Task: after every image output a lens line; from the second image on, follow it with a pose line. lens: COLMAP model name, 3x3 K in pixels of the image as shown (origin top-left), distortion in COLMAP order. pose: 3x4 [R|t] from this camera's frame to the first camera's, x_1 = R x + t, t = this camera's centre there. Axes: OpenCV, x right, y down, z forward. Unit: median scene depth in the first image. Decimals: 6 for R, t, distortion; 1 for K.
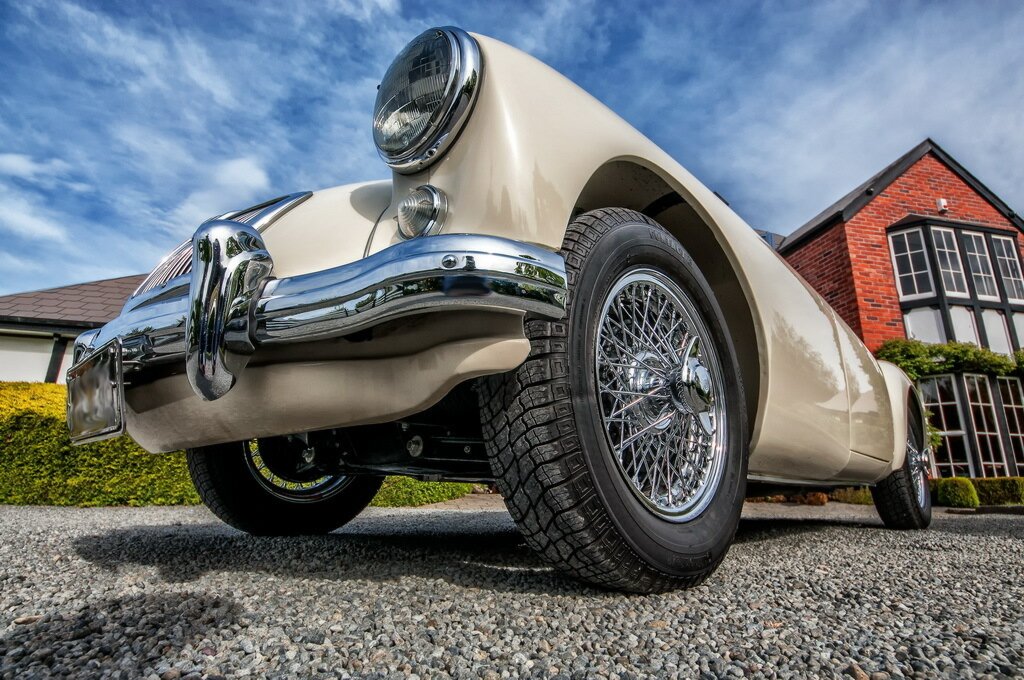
lens RADIAL K [[533.7, 0, 513.4], [0, 533.7, 341.3], [0, 0, 1]] dist [0.022200, -0.025319]
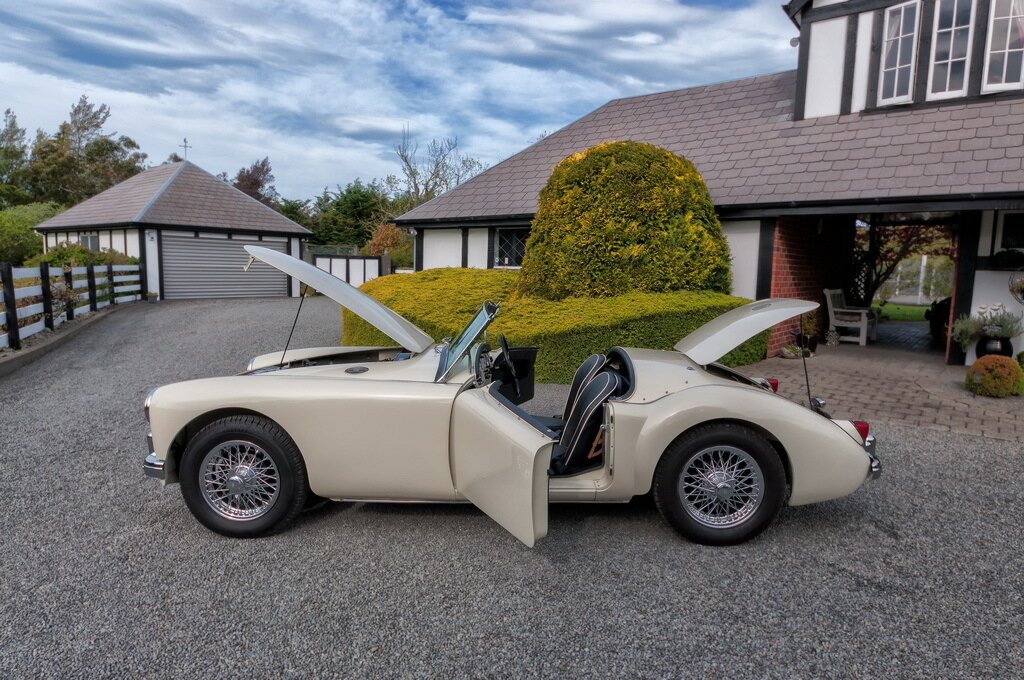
lens RADIAL K [[615.6, 0, 516.5], [0, 615.6, 342.0], [0, 0, 1]] dist [0.001680, -0.000184]
pose [[0.666906, 0.079469, -0.740892, 0.348357], [0.206379, 0.935700, 0.286134, -0.119621], [0.715992, -0.343729, 0.607623, 0.021660]]
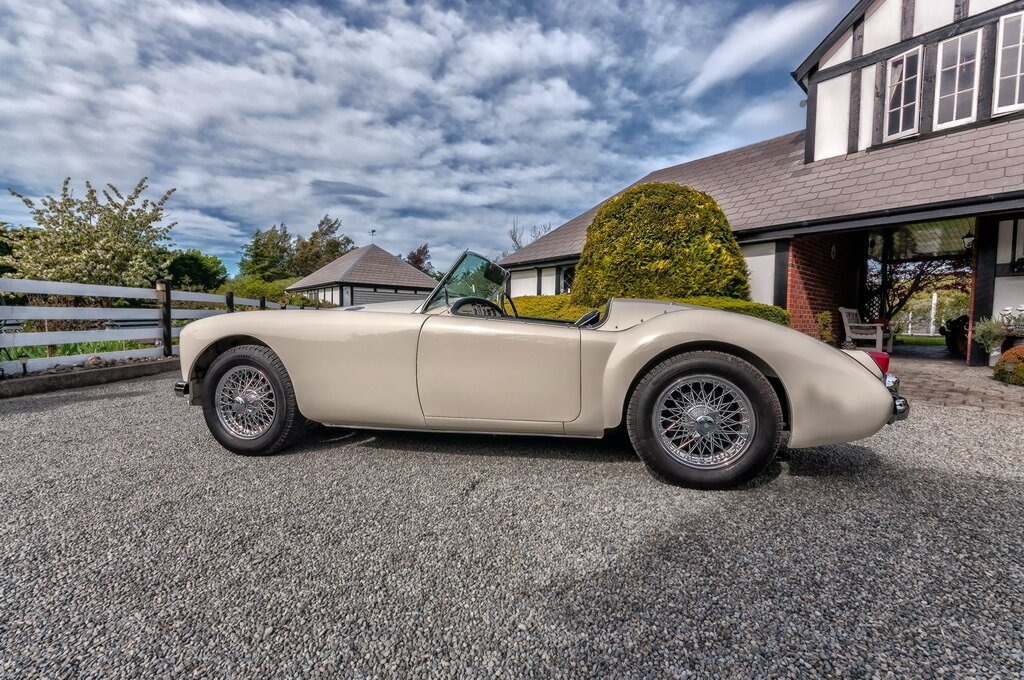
lens RADIAL K [[425.9, 0, 516.8], [0, 425.9, 341.8], [0, 0, 1]] dist [0.000457, 0.000503]
pose [[0.512876, 0.026564, -0.858052, 0.314074], [0.244763, 0.953508, 0.175820, -0.030464], [0.822830, -0.300194, 0.482529, 0.107517]]
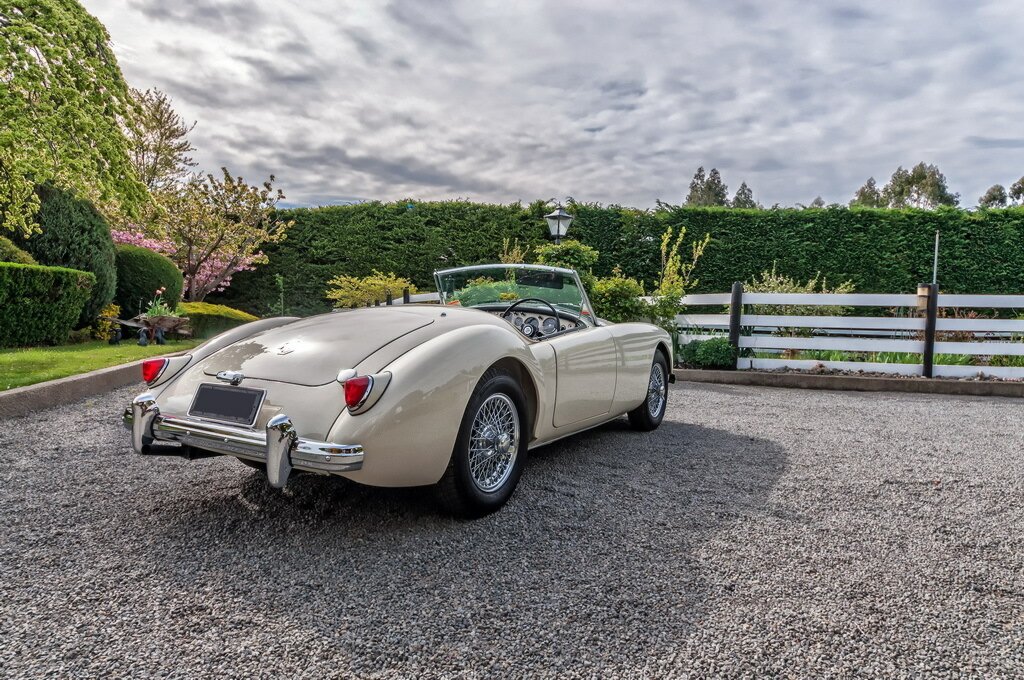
lens RADIAL K [[671.6, 0, 513.5], [0, 671.6, 339.3], [0, 0, 1]] dist [-0.001112, -0.000091]
pose [[-0.979753, -0.044763, -0.195144, 0.126542], [0.003341, 0.970895, -0.239482, 0.138568], [0.200184, -0.235285, -0.951087, 0.716676]]
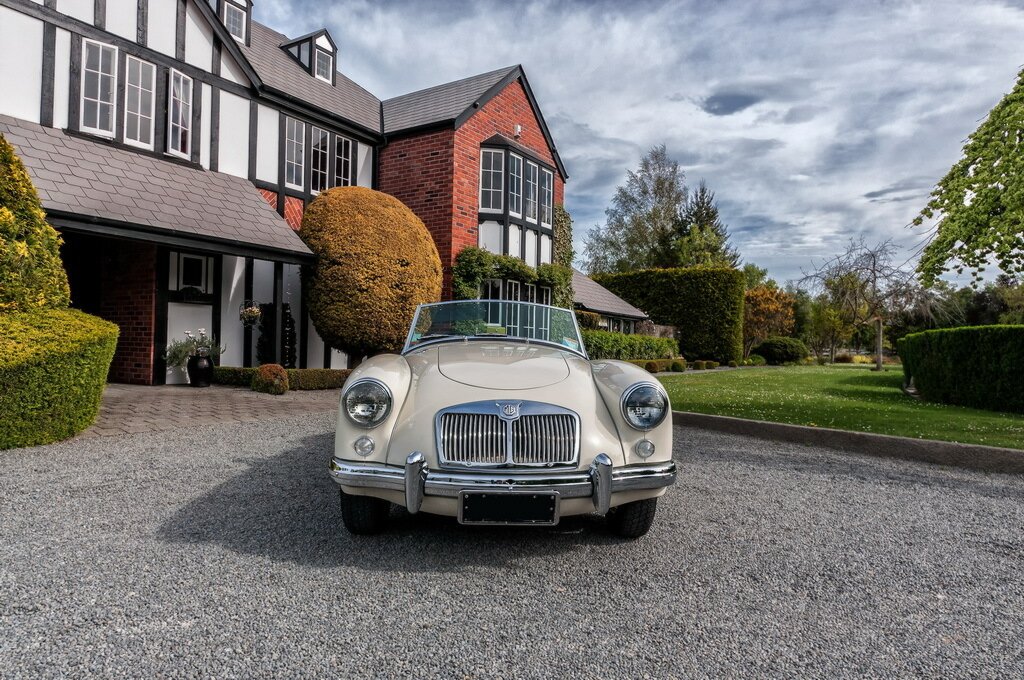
lens RADIAL K [[642.6, 0, 512.0], [0, 642.6, 340.0], [0, 0, 1]] dist [-0.001957, -0.001134]
pose [[0.688894, 0.001585, 0.724860, -0.246563], [-0.211810, 0.956793, 0.199209, -0.102579], [-0.693225, -0.290766, 0.659464, -0.056478]]
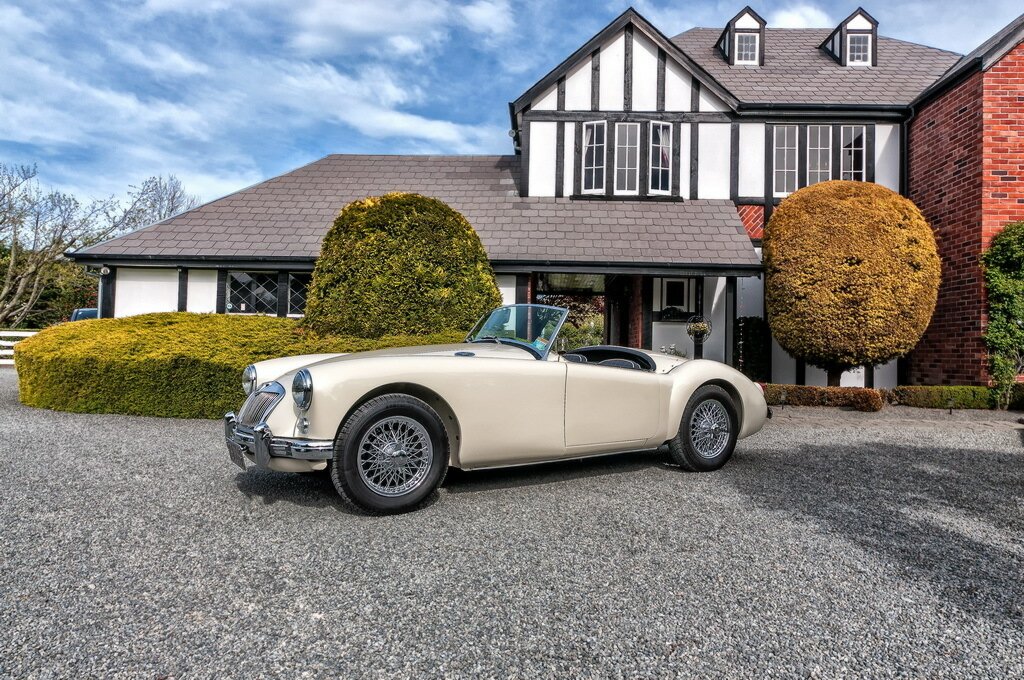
lens RADIAL K [[671.6, 0, 513.5], [0, 671.6, 339.3], [0, 0, 1]] dist [-0.001112, -0.000091]
pose [[0.972246, -0.005942, -0.233885, 0.169404], [0.065992, 0.966051, 0.249783, -0.135788], [0.224461, -0.258285, 0.939631, -0.214811]]
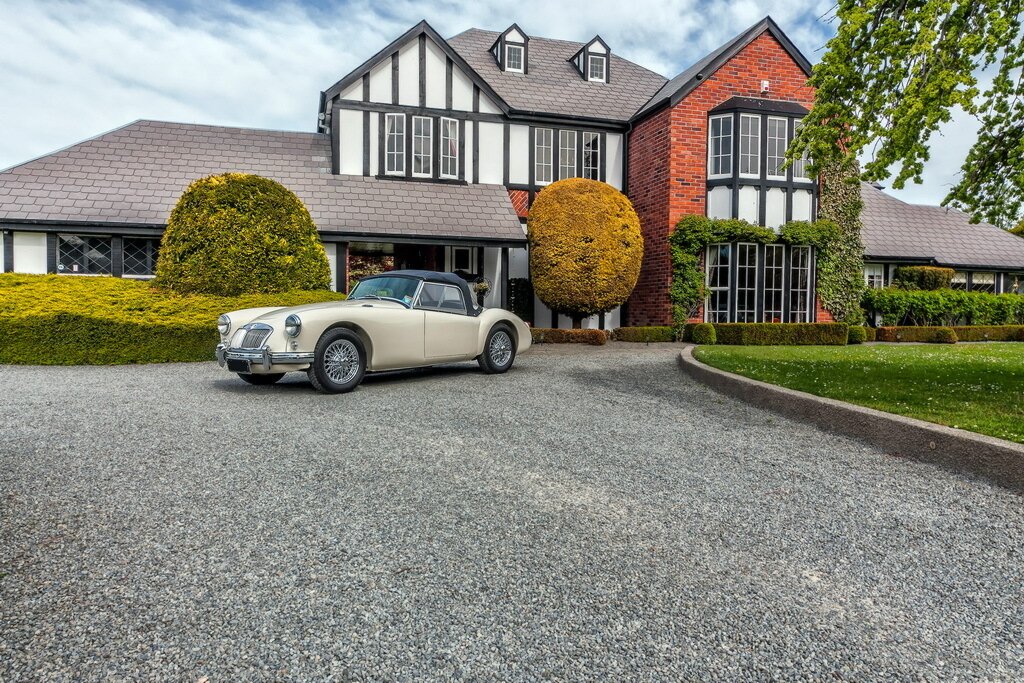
lens RADIAL K [[685.0, 0, 508.9], [0, 685.0, 341.5], [0, 0, 1]] dist [-0.001341, 0.002380]
pose [[0.995464, -0.018172, 0.093388, 0.125364], [-0.013033, 0.946288, 0.323062, -0.223086], [-0.094242, -0.322814, 0.941759, -0.533641]]
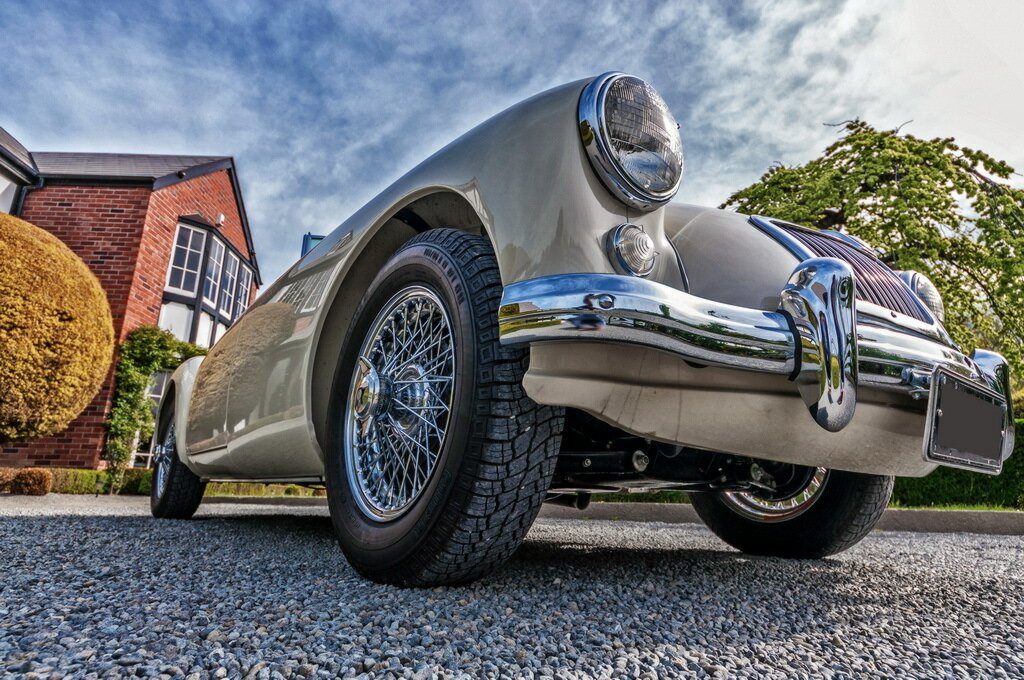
lens RADIAL K [[575.6, 0, 509.0], [0, 575.6, 340.4], [0, 0, 1]] dist [0.002735, -0.000614]
pose [[0.158029, 0.251832, 0.954781, -0.172467], [-0.293861, 0.935114, -0.198007, 0.036110], [-0.942694, -0.249282, 0.221779, 0.141219]]
